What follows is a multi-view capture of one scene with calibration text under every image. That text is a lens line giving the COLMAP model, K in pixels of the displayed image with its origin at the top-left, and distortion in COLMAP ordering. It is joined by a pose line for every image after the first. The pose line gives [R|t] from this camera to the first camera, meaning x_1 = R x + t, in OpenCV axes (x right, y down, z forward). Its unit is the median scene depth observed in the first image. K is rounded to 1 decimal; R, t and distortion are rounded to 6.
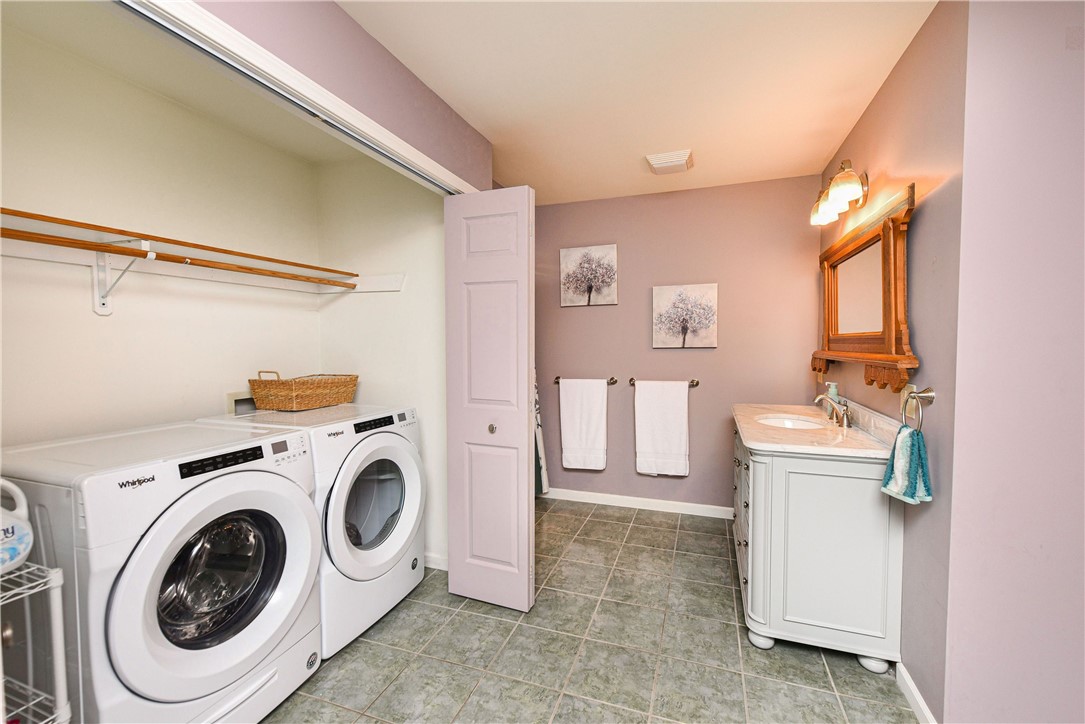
lens RADIAL K [[442.3, 0, 542.5], [0, 442.3, 362.0], [0, 0, 1]] dist [0.000319, -0.000168]
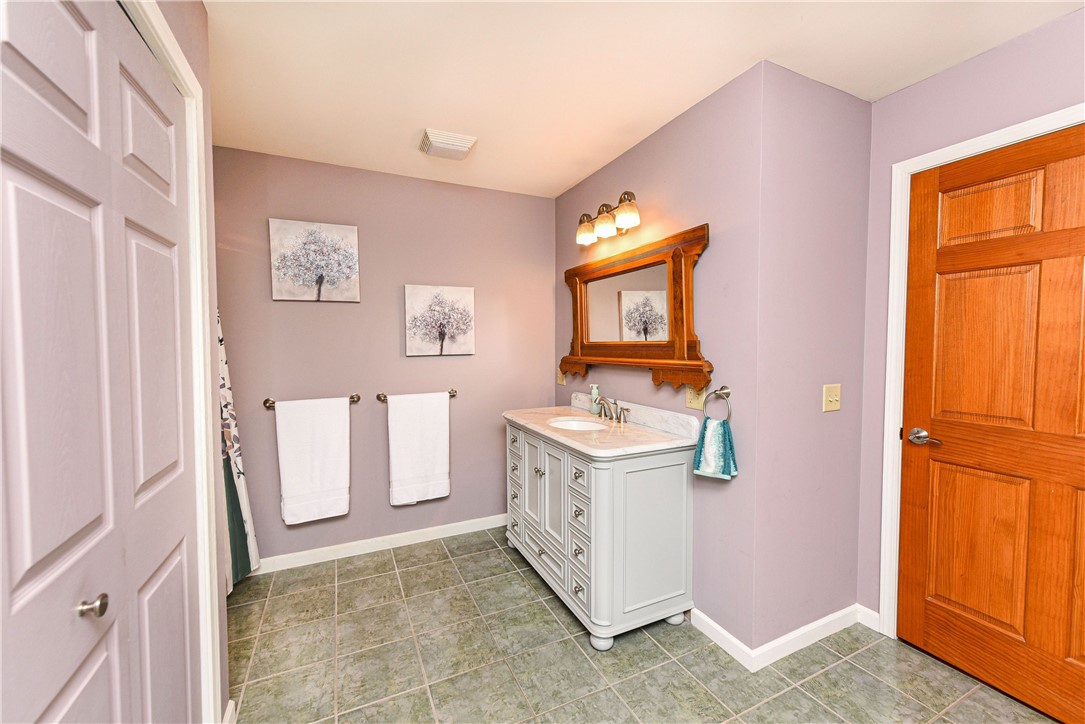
lens RADIAL K [[442.3, 0, 542.5], [0, 442.3, 362.0], [0, 0, 1]] dist [0.000319, -0.000168]
pose [[0.697929, -0.028668, 0.715593, -0.187461], [0.034716, 0.999378, 0.006178, -0.016993], [-0.715325, 0.020531, 0.698491, 0.221963]]
